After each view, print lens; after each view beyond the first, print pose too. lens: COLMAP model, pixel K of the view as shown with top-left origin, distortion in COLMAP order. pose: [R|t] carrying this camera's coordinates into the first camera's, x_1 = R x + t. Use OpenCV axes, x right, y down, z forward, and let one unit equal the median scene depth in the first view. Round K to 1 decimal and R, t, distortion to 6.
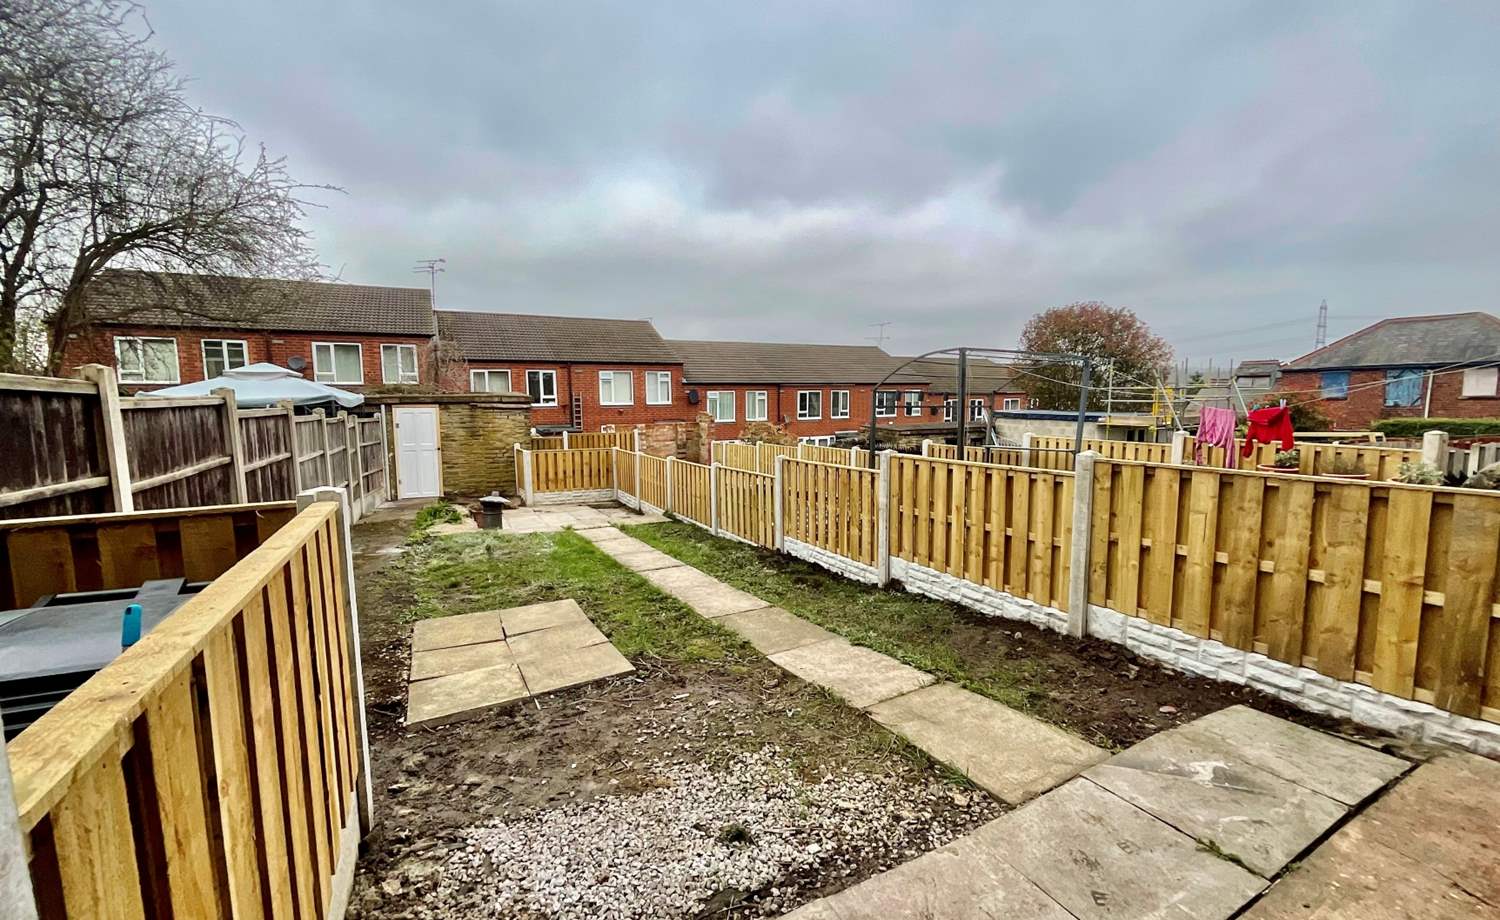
lens RADIAL K [[629.4, 0, 750.8], [0, 629.4, 474.0], [0, 0, 1]] dist [-0.000626, -0.000069]
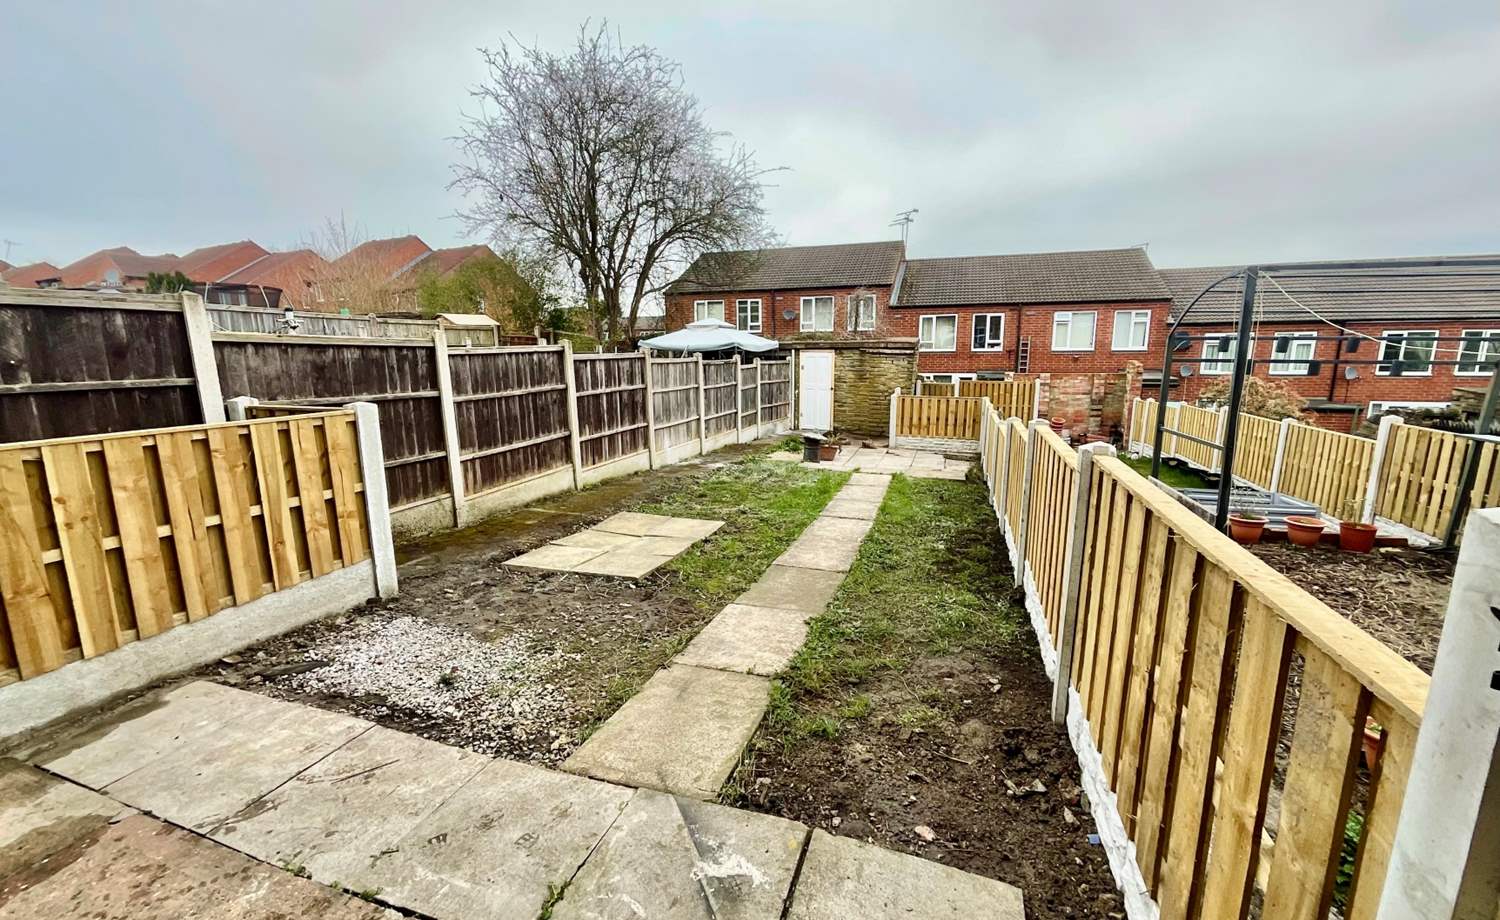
lens RADIAL K [[629.4, 0, 750.8], [0, 629.4, 474.0], [0, 0, 1]] dist [-0.000626, -0.000069]
pose [[0.667123, 0.152353, -0.729202, 0.449543], [-0.087012, 0.988099, 0.126841, -0.032157], [0.739849, -0.021169, 0.672440, 0.195938]]
